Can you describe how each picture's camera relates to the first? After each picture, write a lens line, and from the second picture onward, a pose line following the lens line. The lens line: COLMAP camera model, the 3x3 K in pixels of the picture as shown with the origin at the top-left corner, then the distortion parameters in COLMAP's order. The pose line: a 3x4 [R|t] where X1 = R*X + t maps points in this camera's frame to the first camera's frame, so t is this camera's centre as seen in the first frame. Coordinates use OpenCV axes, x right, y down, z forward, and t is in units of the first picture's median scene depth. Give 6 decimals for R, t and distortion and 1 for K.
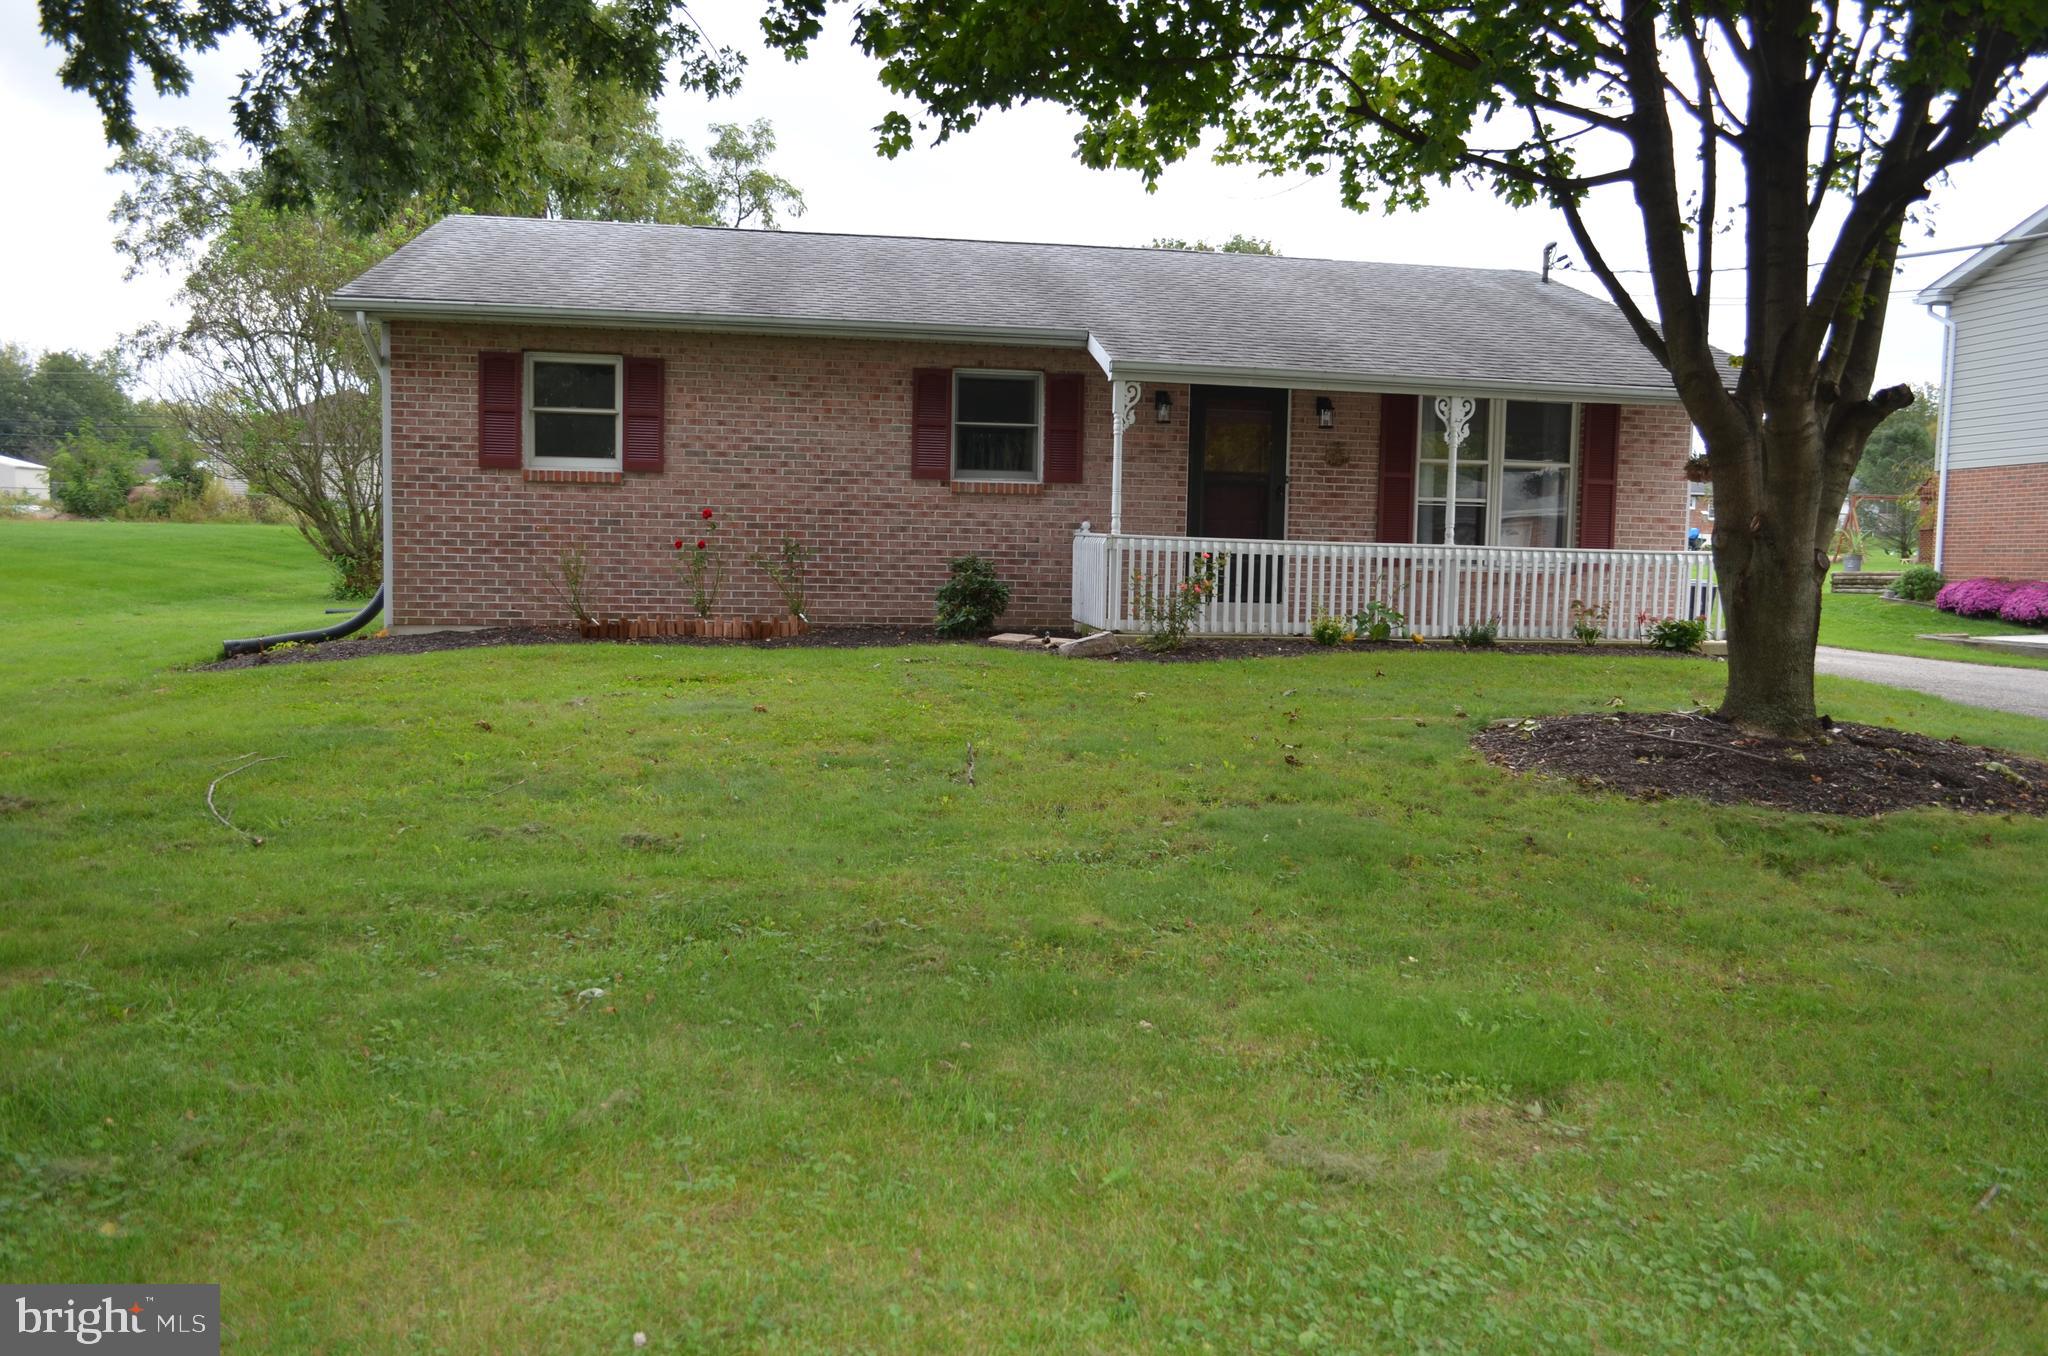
lens RADIAL K [[1595.0, 0, 1037.4], [0, 1595.0, 696.4], [0, 0, 1]] dist [-0.013738, 0.006728]
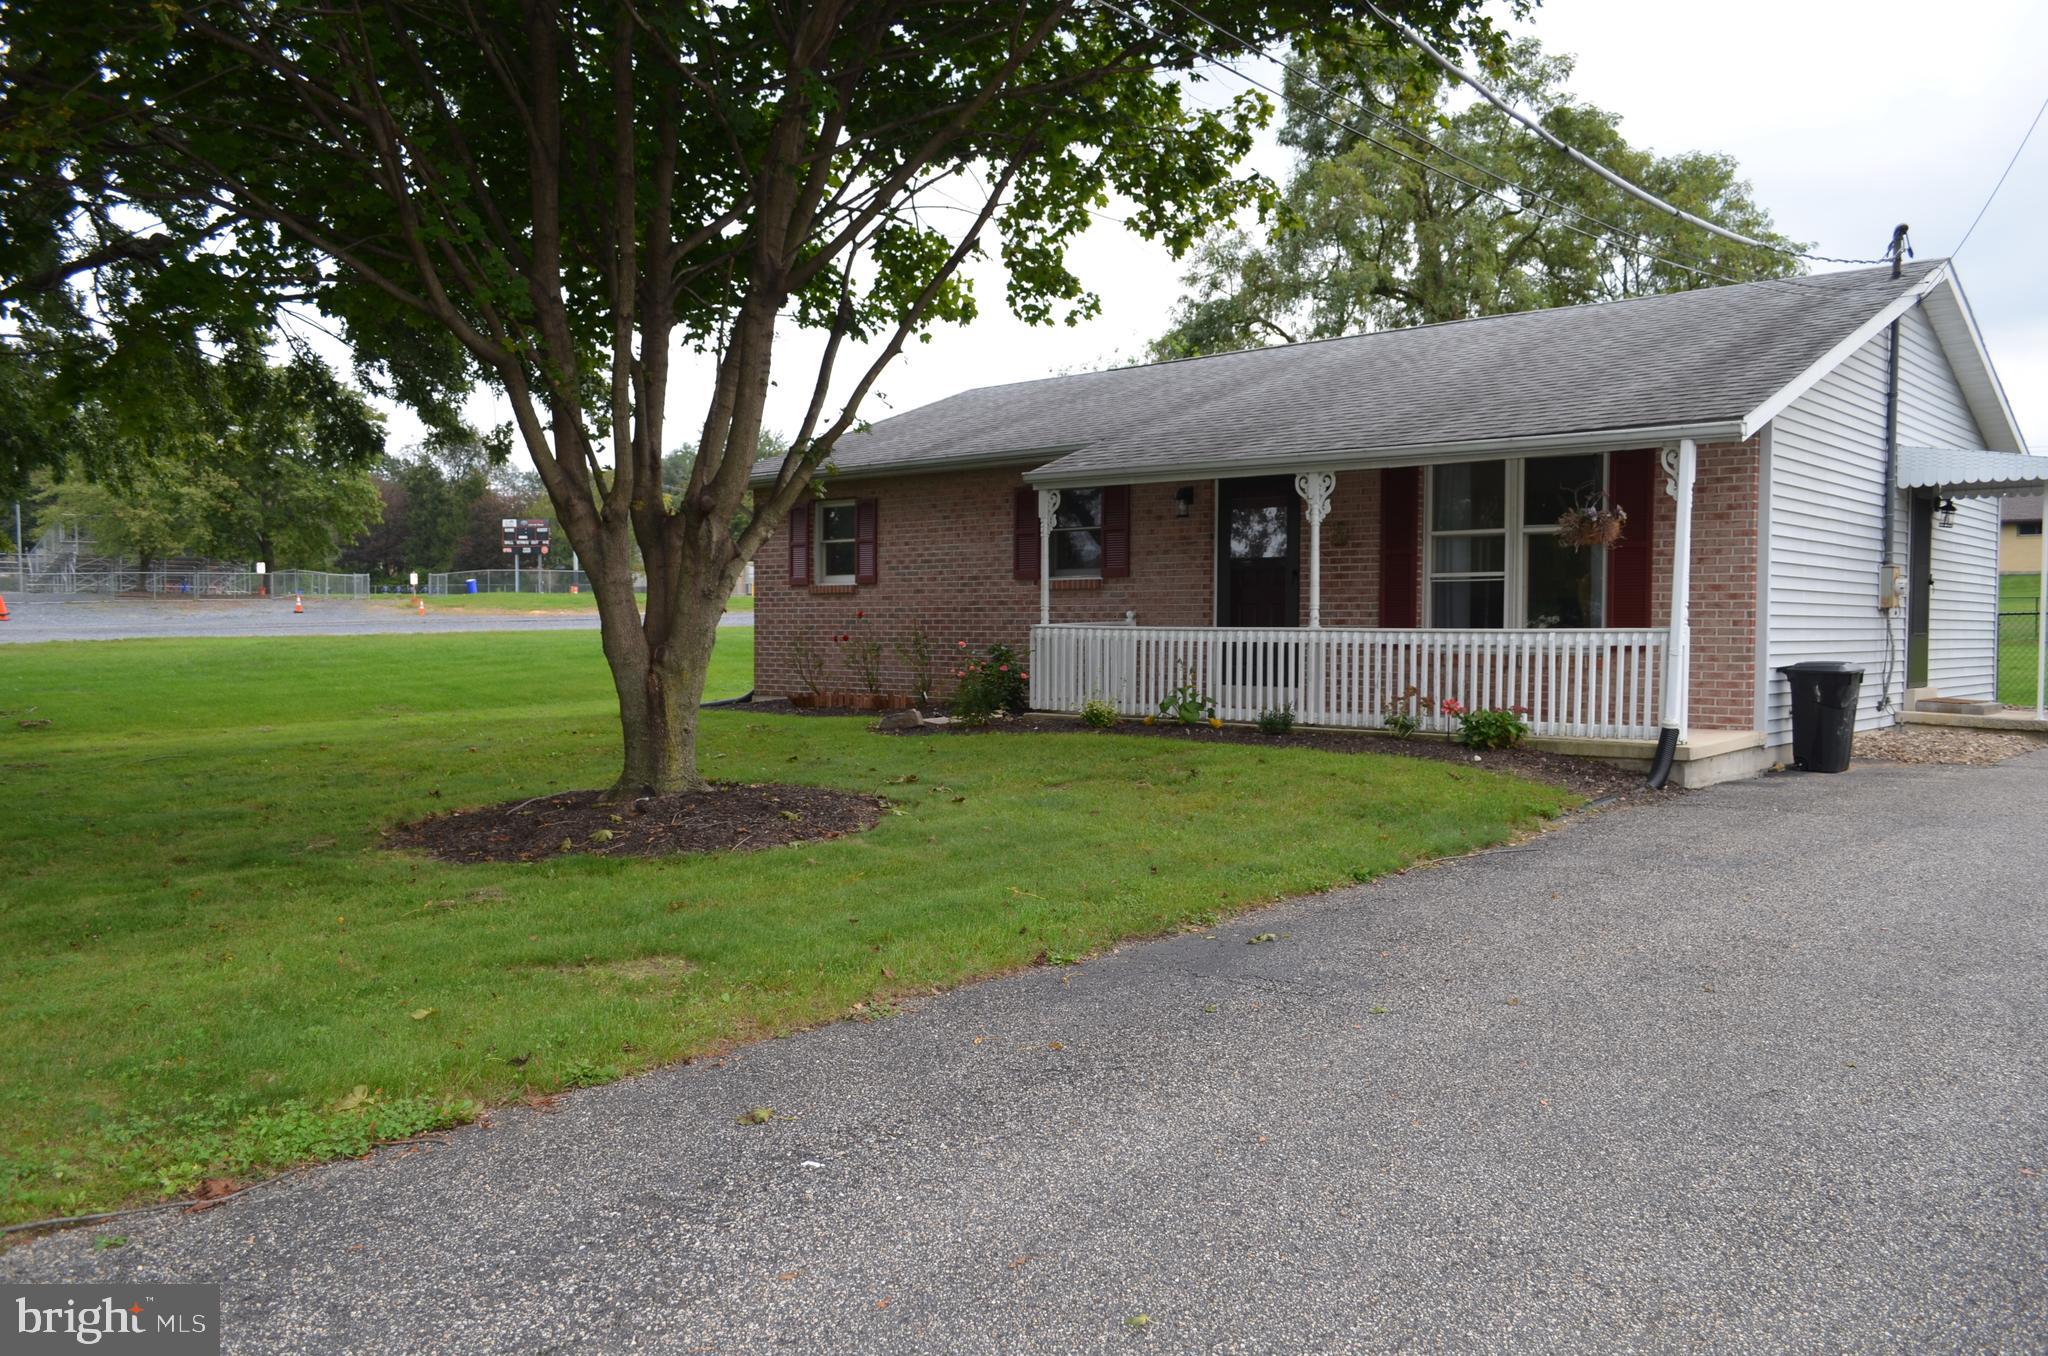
lens RADIAL K [[1591.1, 0, 1038.8], [0, 1591.1, 696.4], [0, 0, 1]] dist [-0.014110, 0.007585]
pose [[0.636902, 0.014657, -0.770805, 0.865683], [-0.052634, 0.998313, -0.024507, -0.021669], [0.769146, 0.056179, 0.636599, 0.266657]]
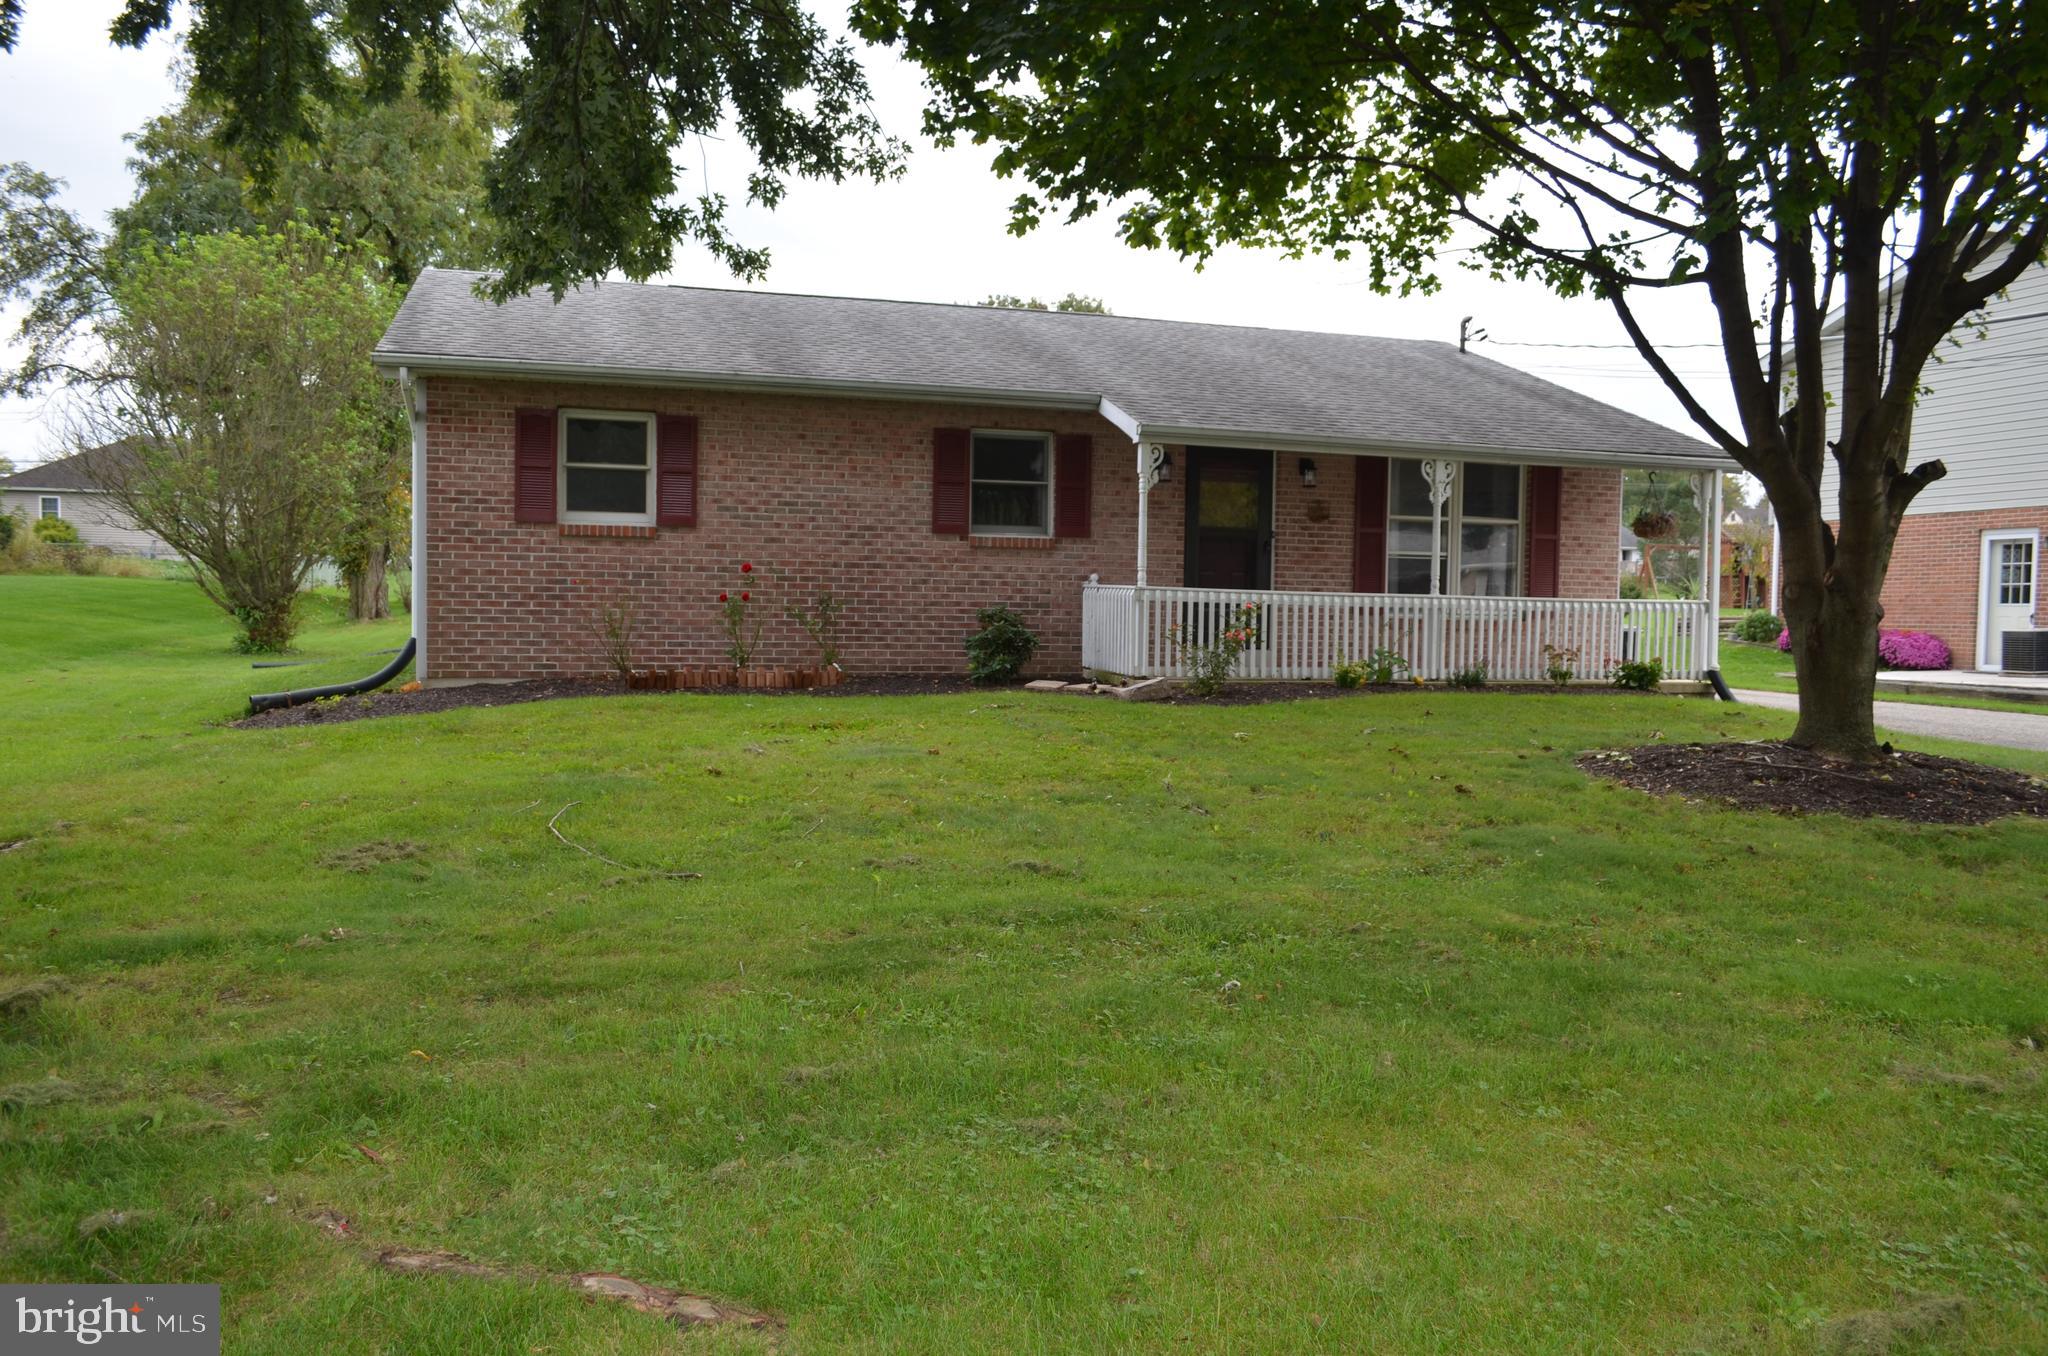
lens RADIAL K [[1595.0, 0, 1037.4], [0, 1595.0, 696.4], [0, 0, 1]] dist [-0.013738, 0.006728]
pose [[0.990777, -0.011901, 0.134981, -0.156022], [0.015903, 0.999464, -0.028603, 0.001229], [-0.134568, 0.030486, 0.990435, -0.041738]]
